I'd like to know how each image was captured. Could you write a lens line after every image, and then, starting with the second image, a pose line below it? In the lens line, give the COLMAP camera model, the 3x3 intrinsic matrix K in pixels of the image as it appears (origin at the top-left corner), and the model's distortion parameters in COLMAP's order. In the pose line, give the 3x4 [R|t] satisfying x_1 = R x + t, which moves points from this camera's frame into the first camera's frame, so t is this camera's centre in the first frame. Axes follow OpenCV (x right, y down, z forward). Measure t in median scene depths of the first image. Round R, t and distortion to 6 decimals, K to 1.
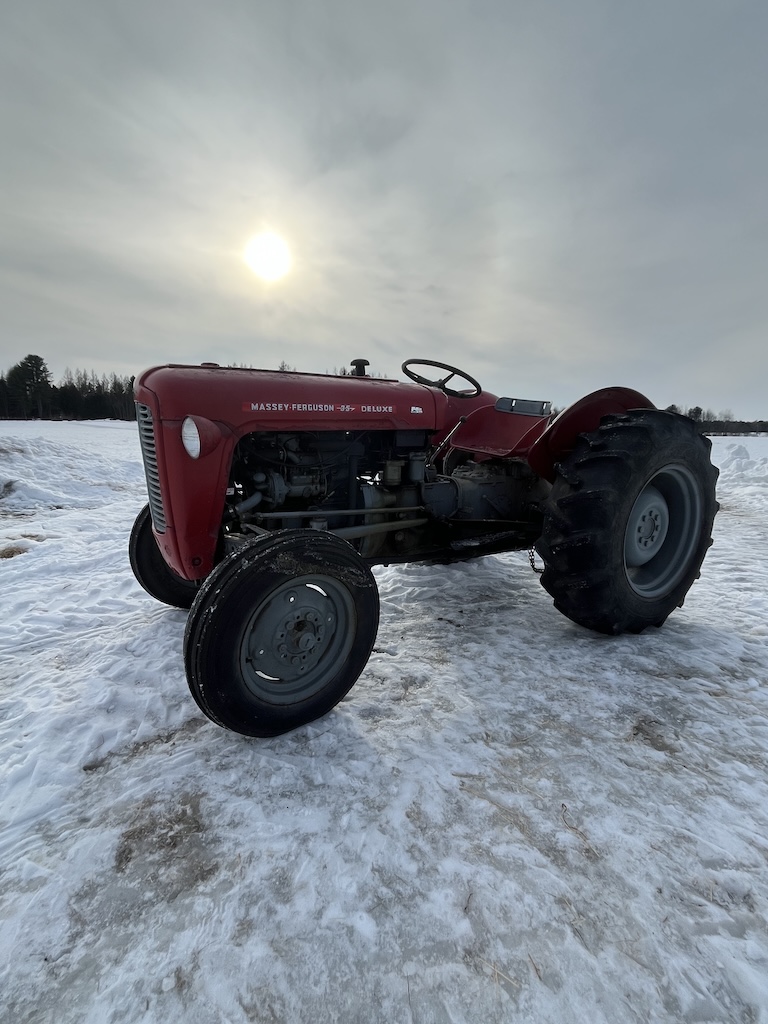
lens RADIAL K [[494.0, 0, 379.0], [0, 494.0, 512.5], [0, 0, 1]] dist [-0.002334, 0.002196]
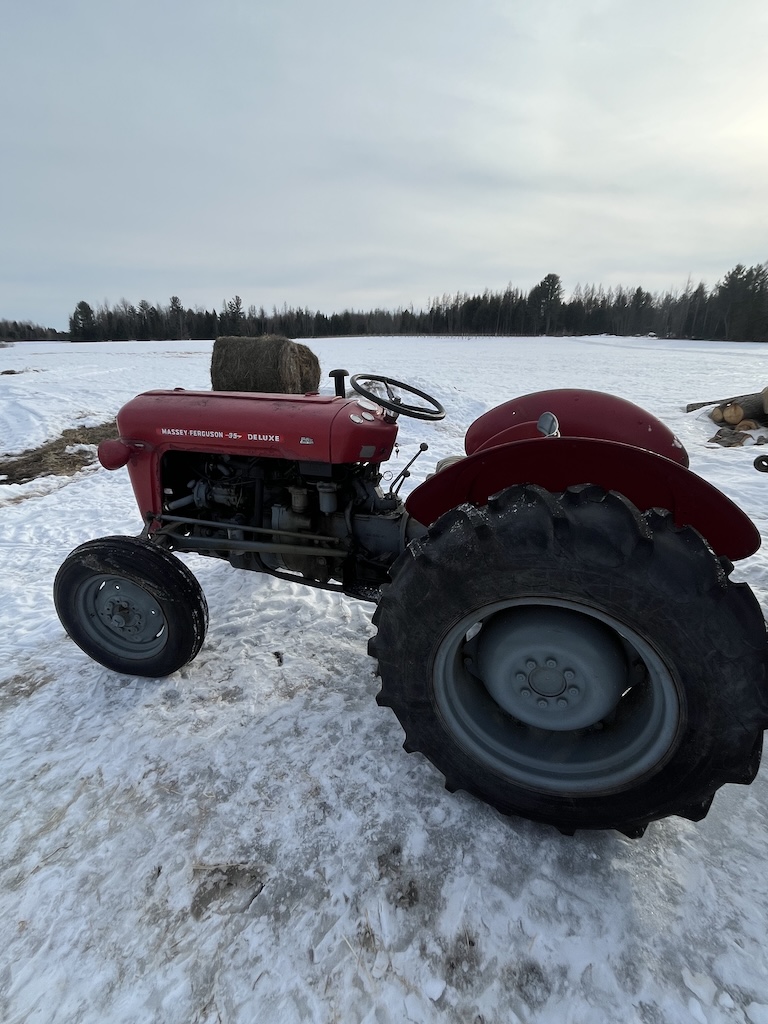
lens RADIAL K [[494.0, 0, 388.1], [0, 494.0, 509.9], [0, 0, 1]] dist [-0.002334, 0.002196]
pose [[0.627704, 0.248526, -0.737714, 0.982348], [-0.130303, 0.967842, 0.215180, -0.331979], [0.767469, -0.038943, 0.639902, 0.568075]]
